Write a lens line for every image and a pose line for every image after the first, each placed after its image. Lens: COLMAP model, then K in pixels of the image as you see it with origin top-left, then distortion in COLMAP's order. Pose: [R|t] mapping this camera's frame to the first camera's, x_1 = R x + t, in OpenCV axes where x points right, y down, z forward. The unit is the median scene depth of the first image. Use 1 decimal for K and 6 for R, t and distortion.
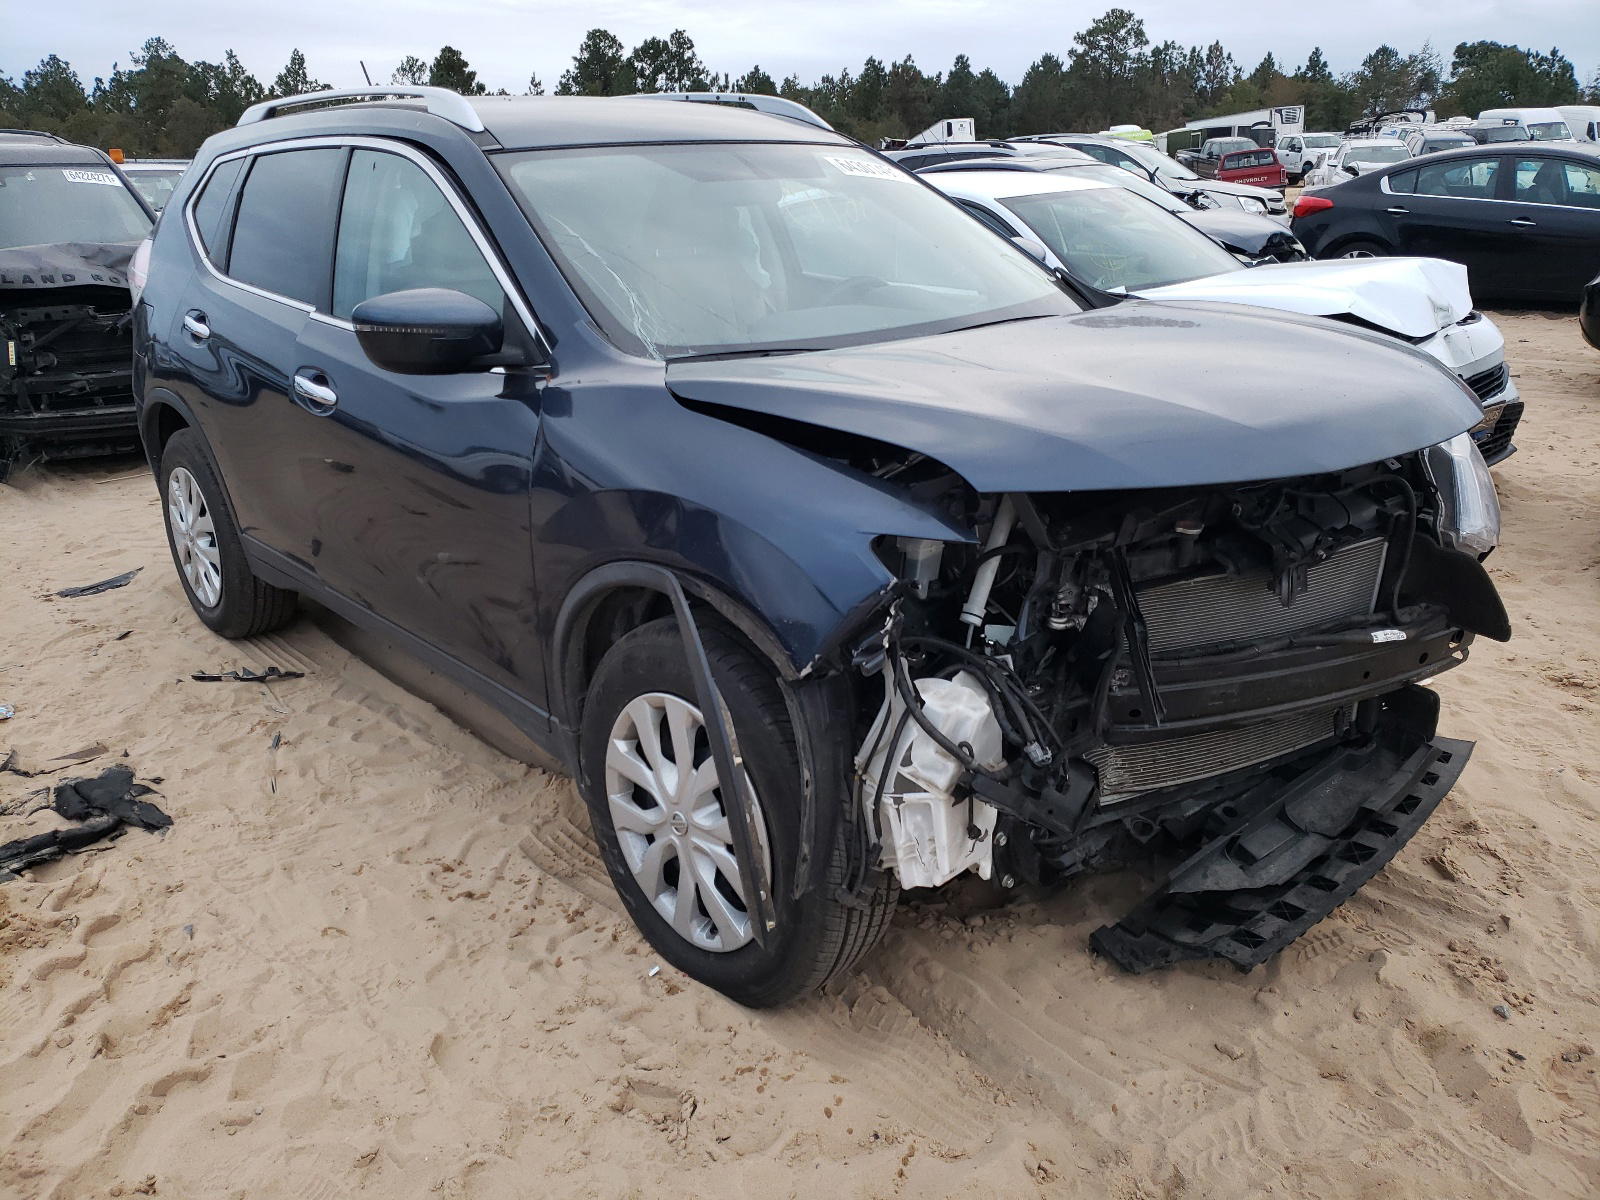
lens RADIAL K [[1193.8, 0, 800.0], [0, 1193.8, 600.0], [0, 0, 1]] dist [0.014004, 0.005690]
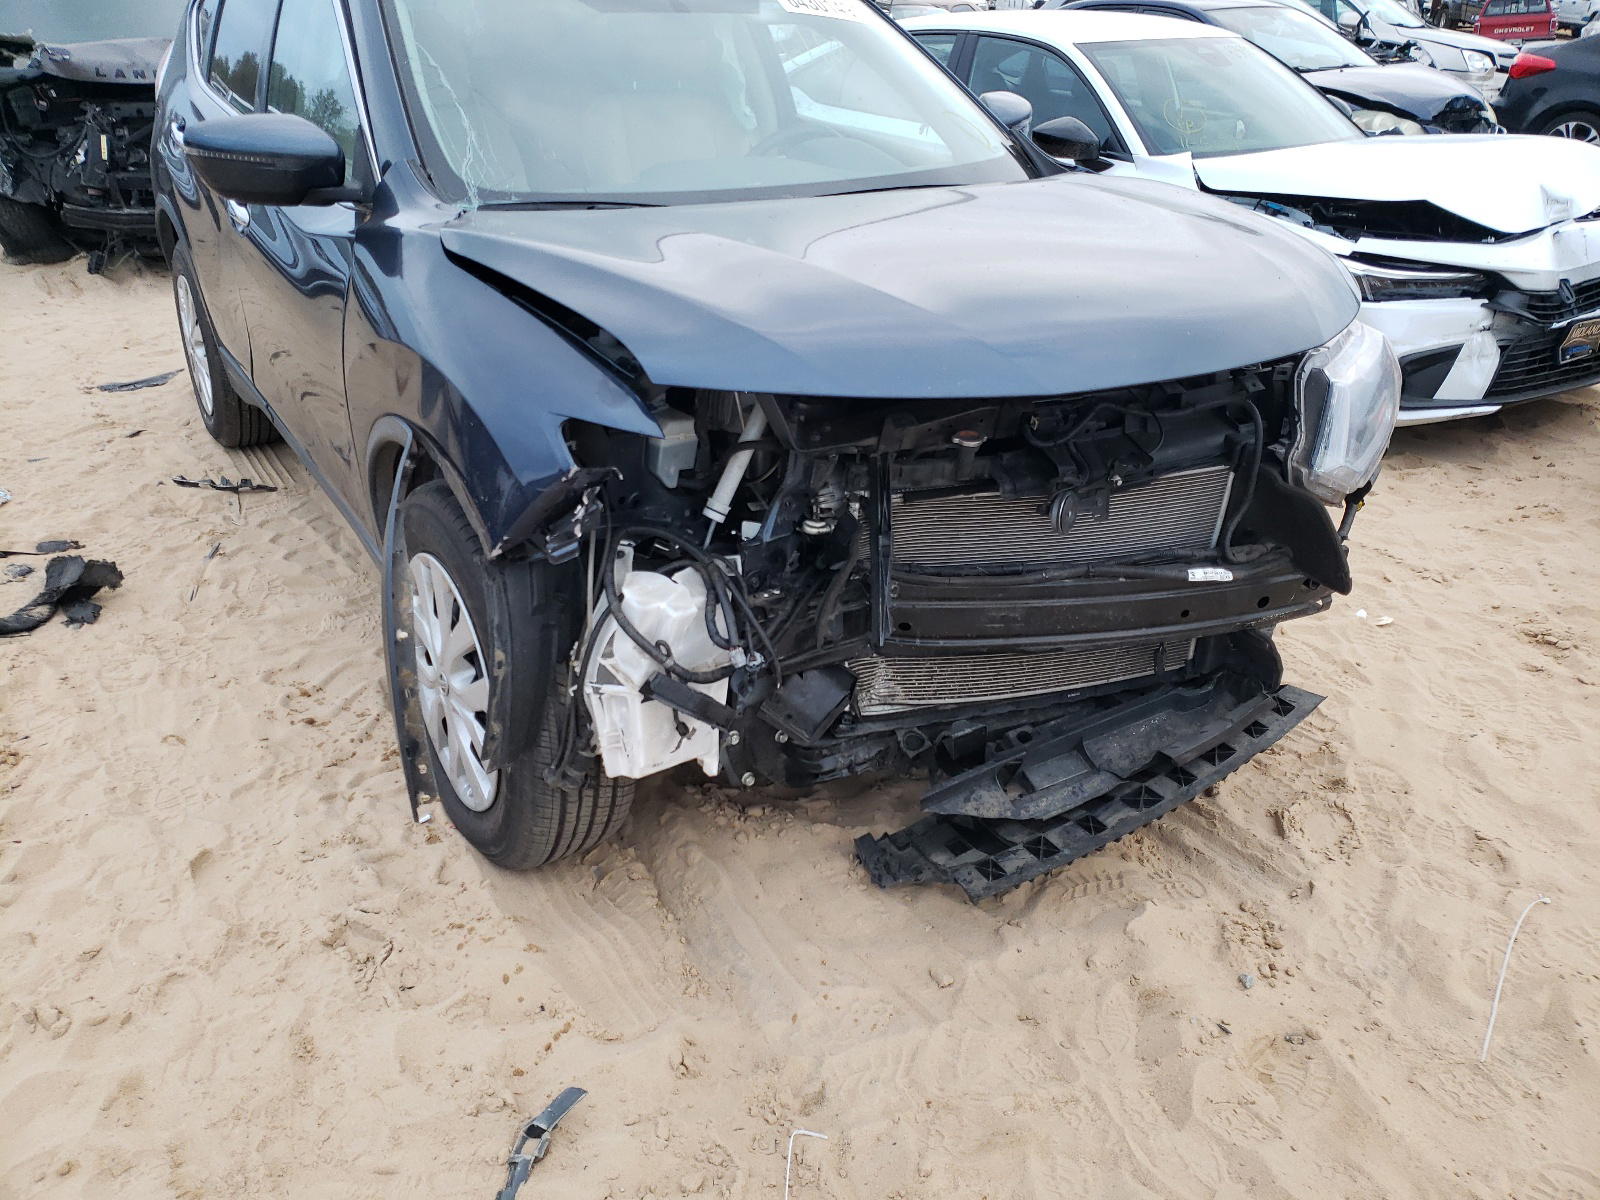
lens RADIAL K [[1175.9, 0, 800.0], [0, 1175.9, 600.0], [0, 0, 1]] dist [0.049415, -0.042257]
pose [[0.985666, 0.112819, -0.125437, 0.300777], [-0.095595, 0.986120, 0.135757, -0.045111], [0.139011, -0.121820, 0.982769, 0.062757]]
